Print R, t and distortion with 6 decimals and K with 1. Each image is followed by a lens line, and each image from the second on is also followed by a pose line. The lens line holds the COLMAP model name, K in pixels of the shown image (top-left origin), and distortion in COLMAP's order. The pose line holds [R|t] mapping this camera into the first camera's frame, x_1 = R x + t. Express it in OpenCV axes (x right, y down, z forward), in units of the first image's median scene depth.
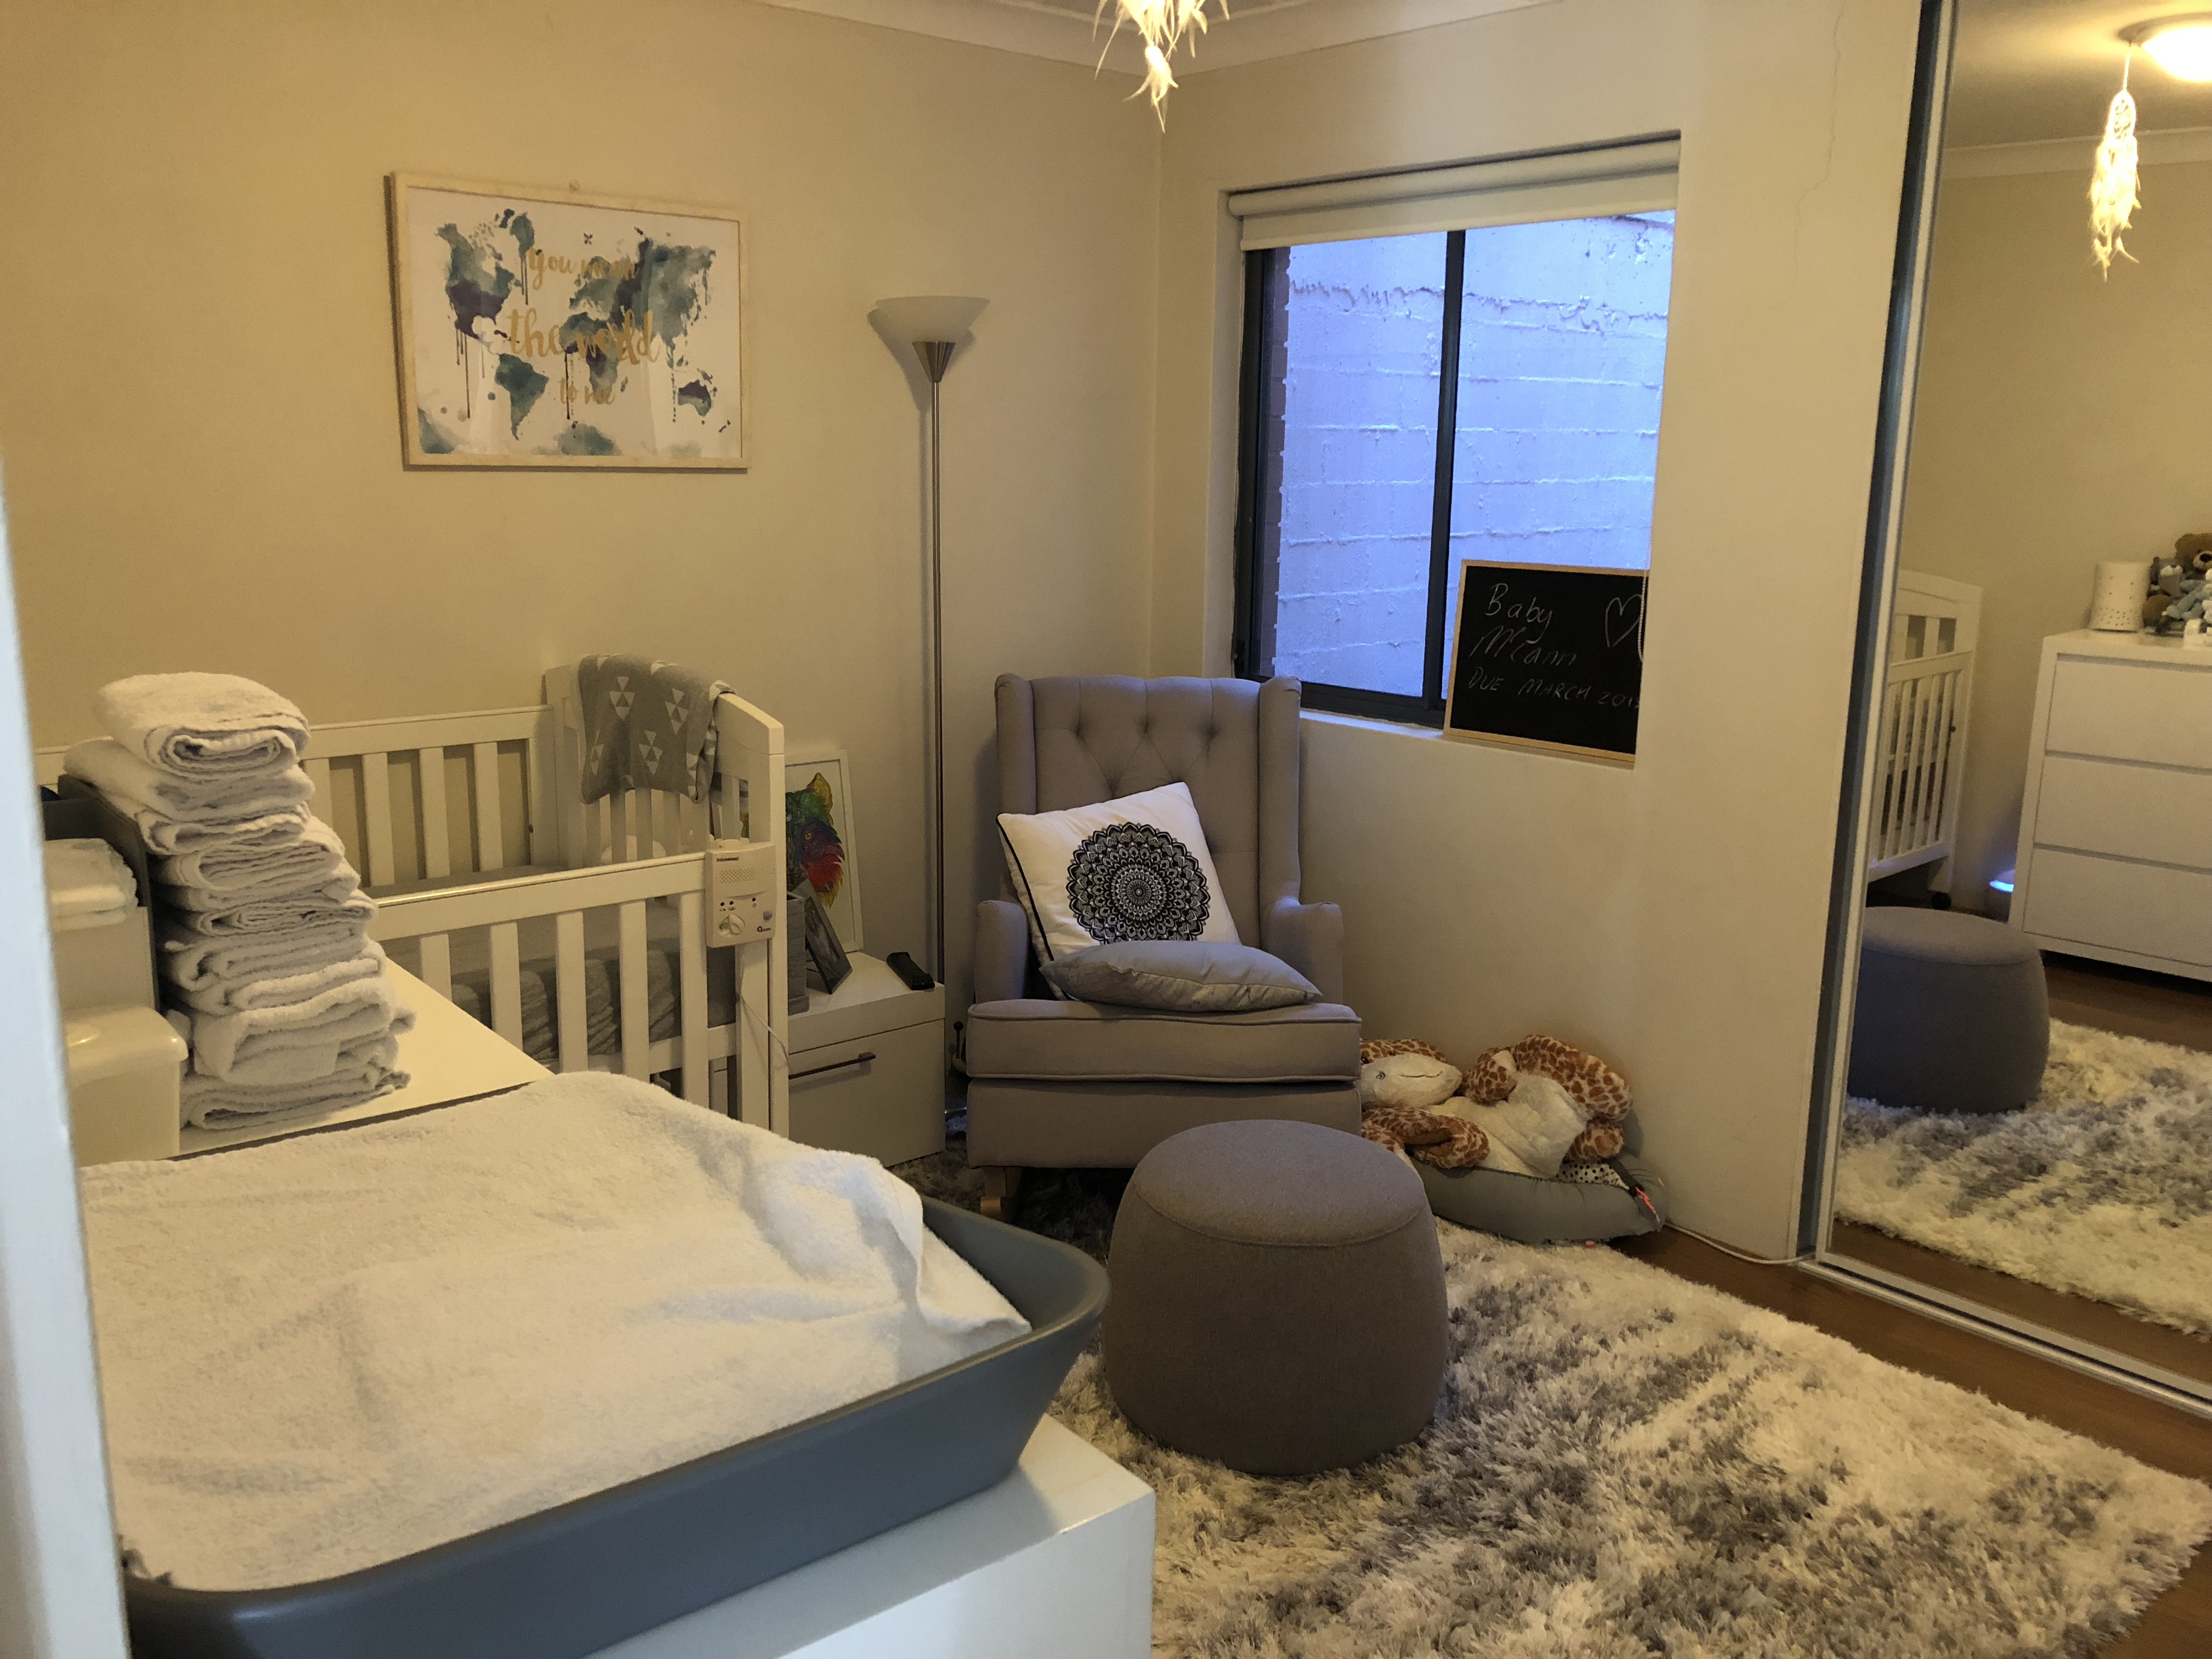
lens RADIAL K [[1822.0, 0, 1106.1], [0, 1822.0, 817.8], [0, 0, 1]] dist [0.004579, 0.001106]
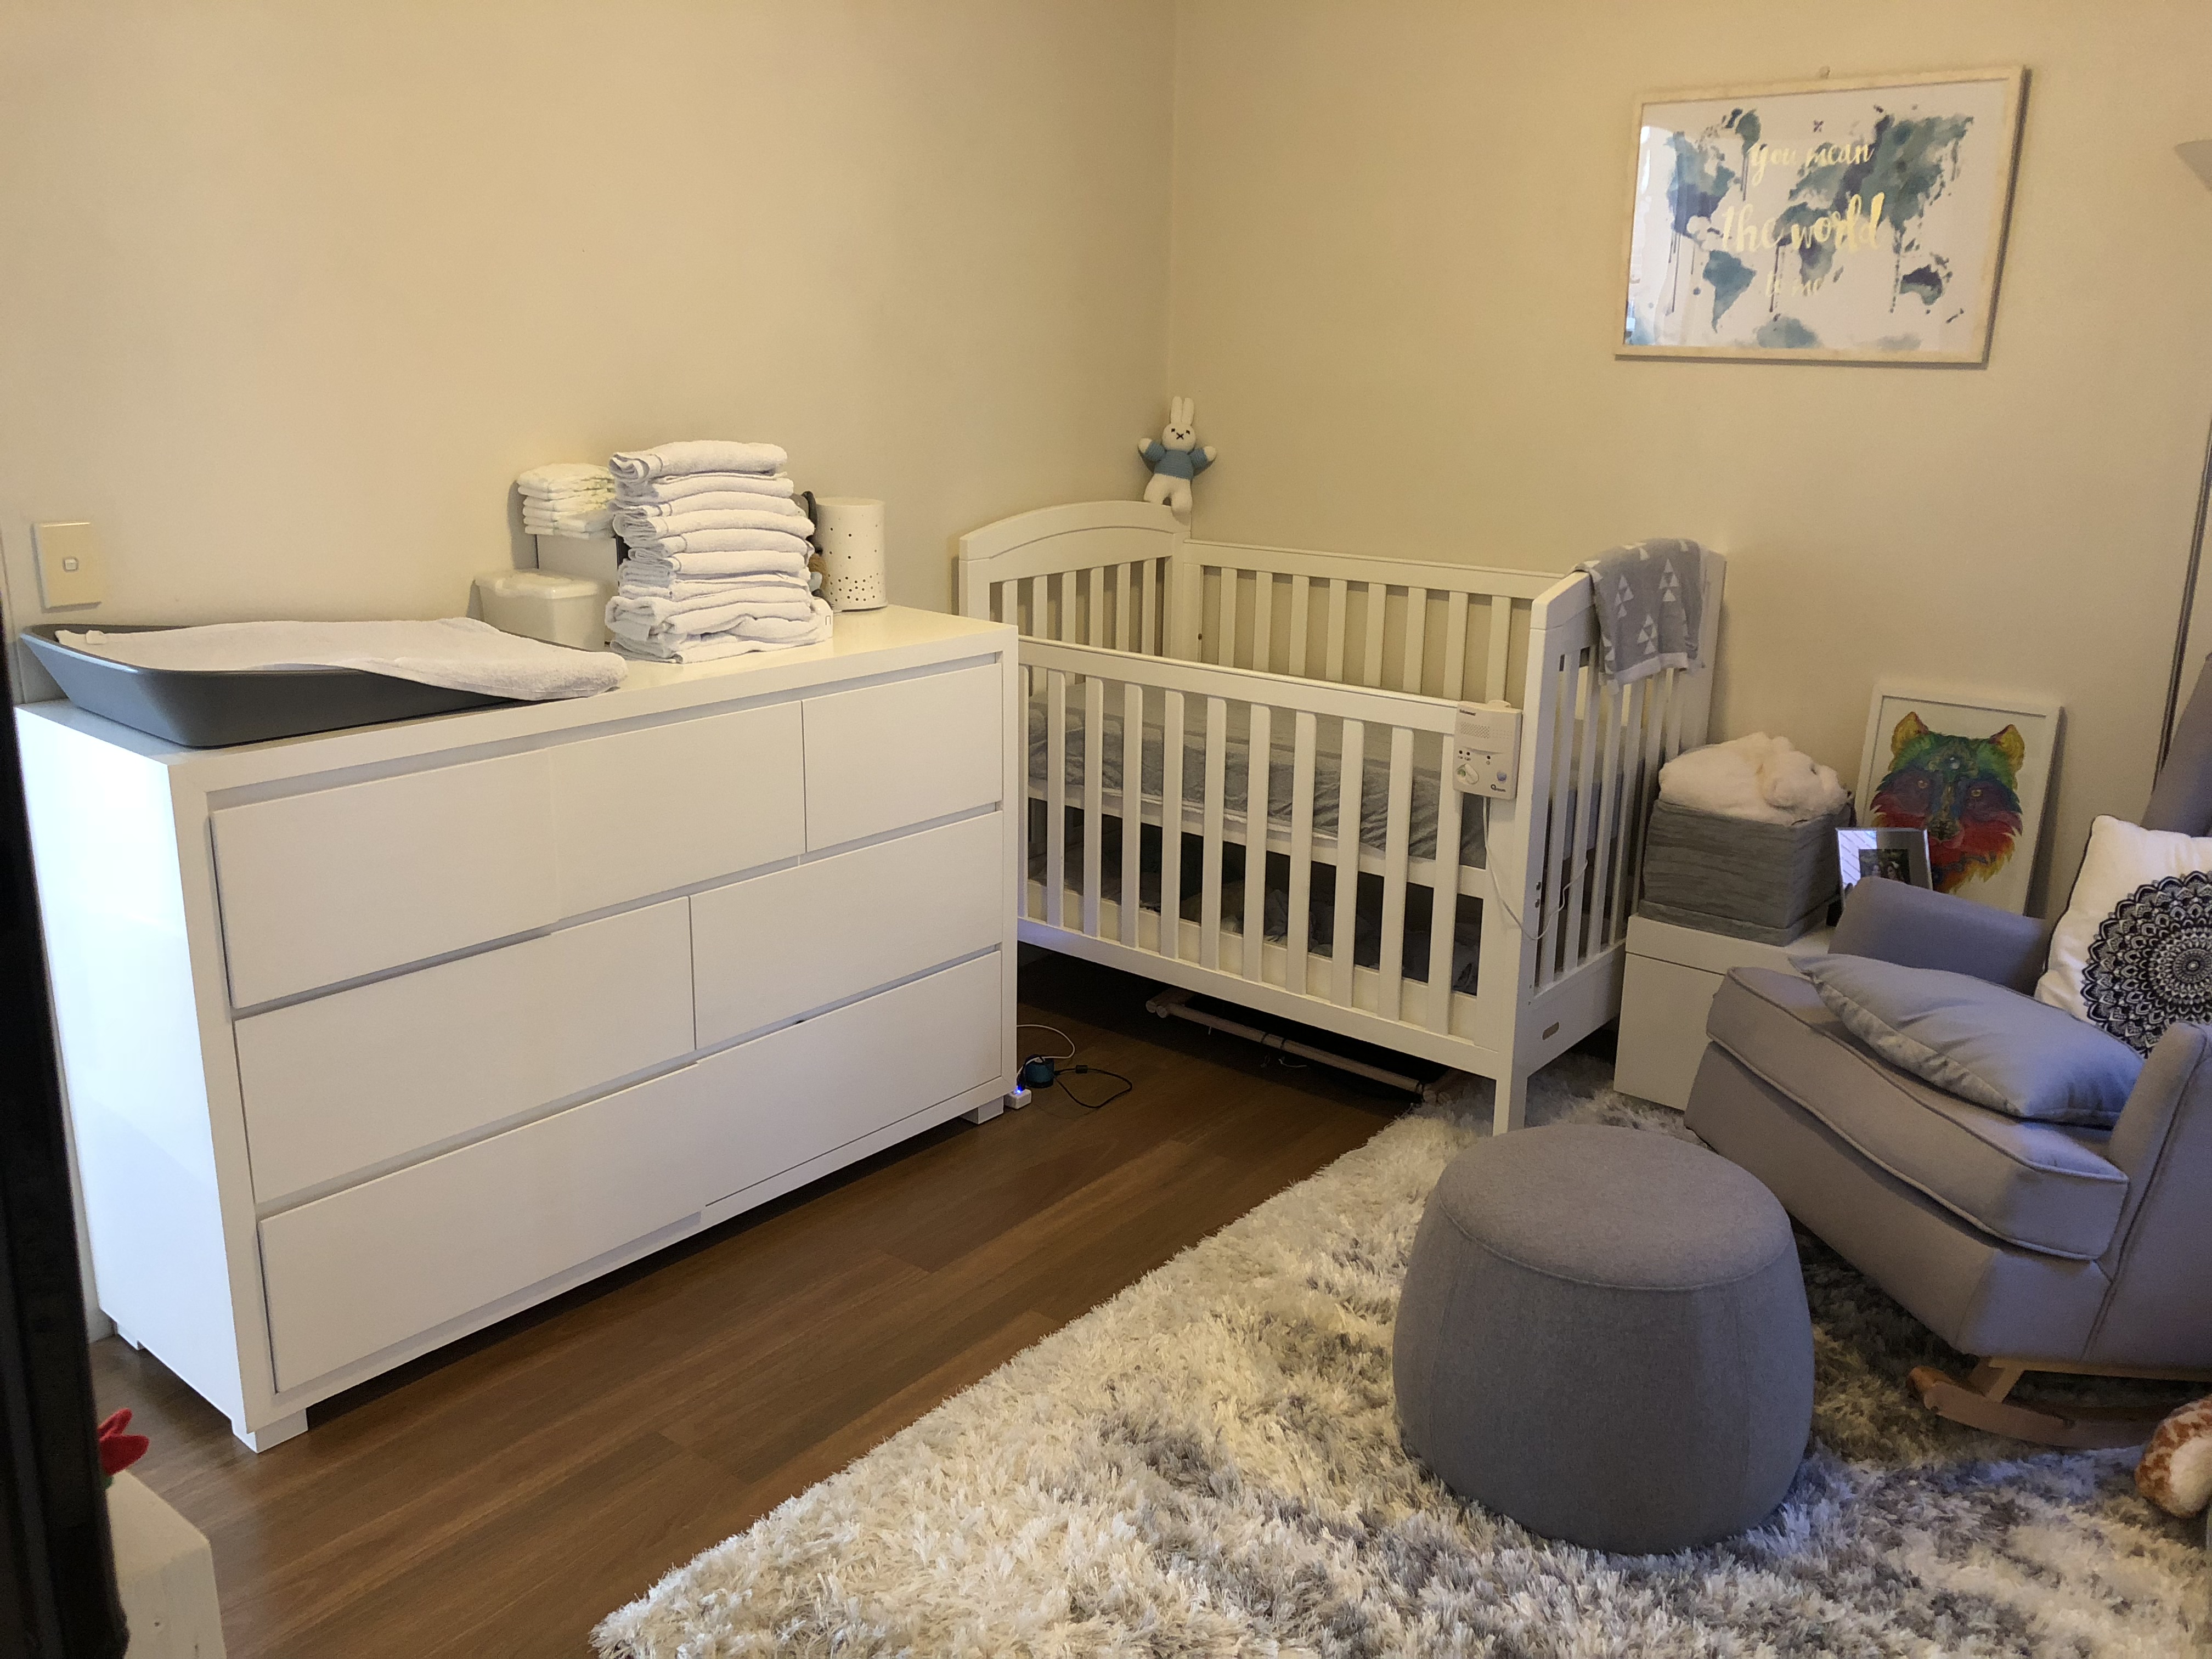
lens RADIAL K [[1822.0, 0, 1107.9], [0, 1822.0, 838.8], [0, 0, 1]] dist [0.004579, 0.001106]
pose [[0.160452, 0.254121, -0.953770, 0.696340], [-0.205420, 0.953729, 0.219553, -0.085977], [0.965431, 0.160696, 0.205230, 0.483657]]
